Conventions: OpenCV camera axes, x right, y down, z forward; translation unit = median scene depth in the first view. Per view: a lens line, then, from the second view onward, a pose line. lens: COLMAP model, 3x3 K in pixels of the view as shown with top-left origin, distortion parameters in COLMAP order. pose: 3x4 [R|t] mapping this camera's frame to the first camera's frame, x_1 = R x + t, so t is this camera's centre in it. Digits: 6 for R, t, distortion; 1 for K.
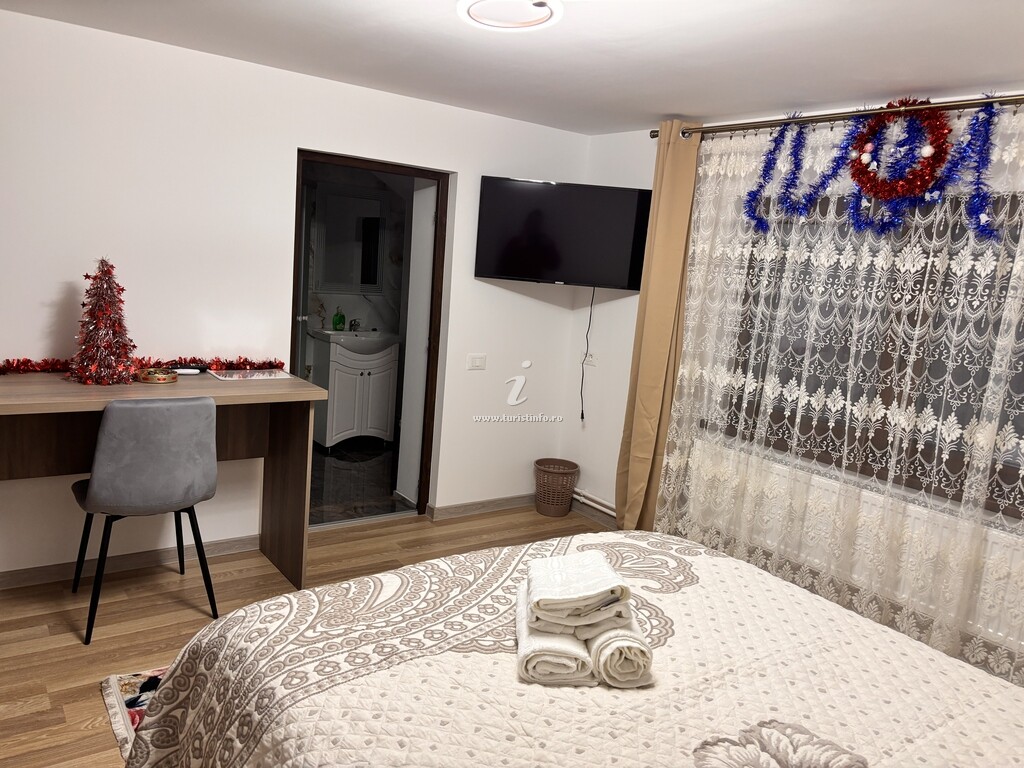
lens RADIAL K [[757.4, 0, 500.5], [0, 757.4, 381.5], [0, 0, 1]] dist [0.052376, 0.000857]
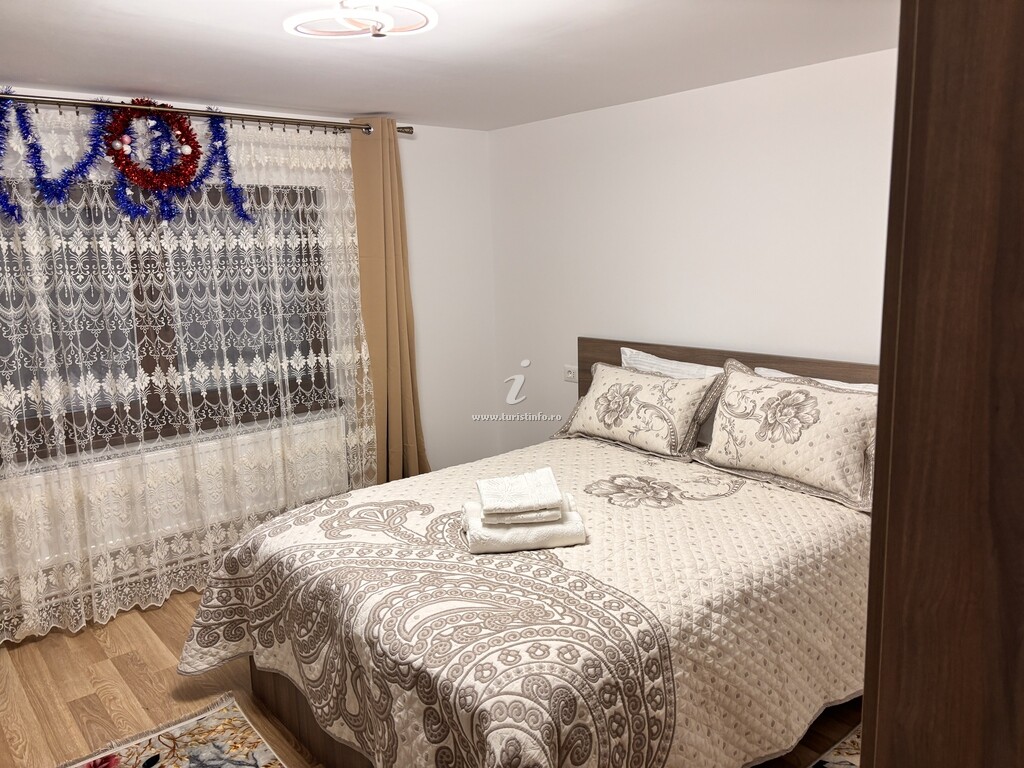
lens RADIAL K [[781.9, 0, 512.0], [0, 781.9, 384.0], [0, 0, 1]] dist [0.009411, -0.000851]
pose [[-0.082178, -0.250704, 0.964569, -0.775870], [0.194166, 0.945270, 0.262230, -0.185745], [-0.977520, 0.208836, -0.029002, 0.653958]]
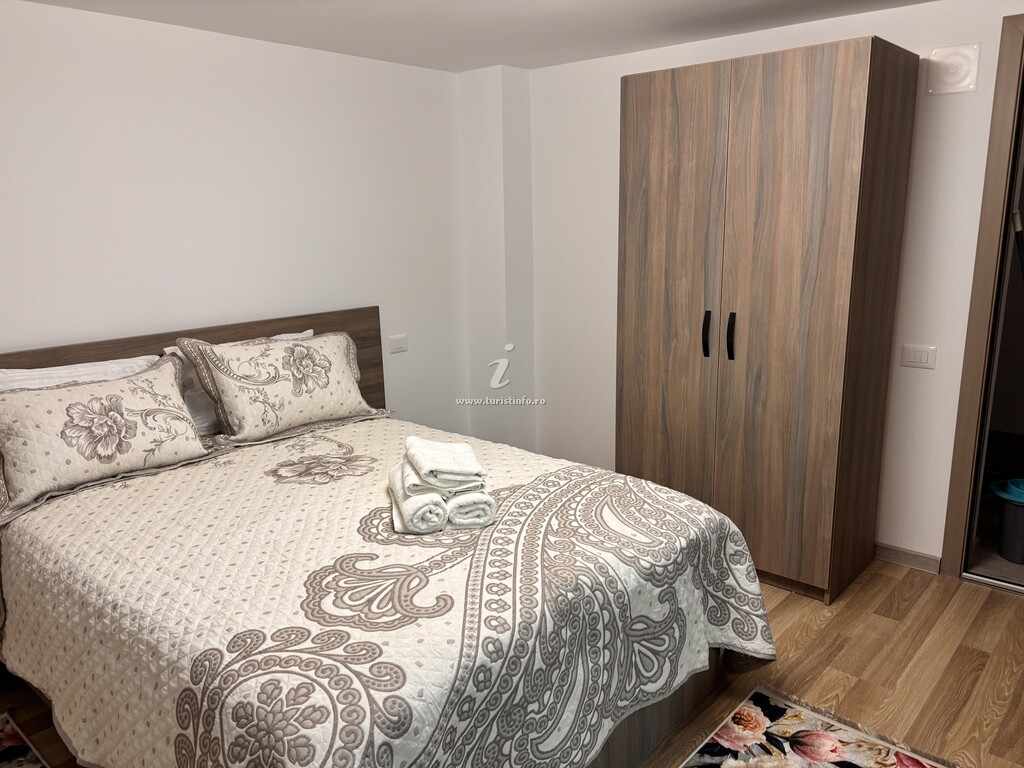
lens RADIAL K [[793.6, 0, 495.7], [0, 793.6, 381.1], [0, 0, 1]] dist [0.125047, 0.000512]
pose [[-0.973920, -0.011377, -0.226604, 0.207967], [-0.094509, 0.928314, 0.359584, -0.231509], [0.206269, 0.371622, -0.905180, 1.418373]]
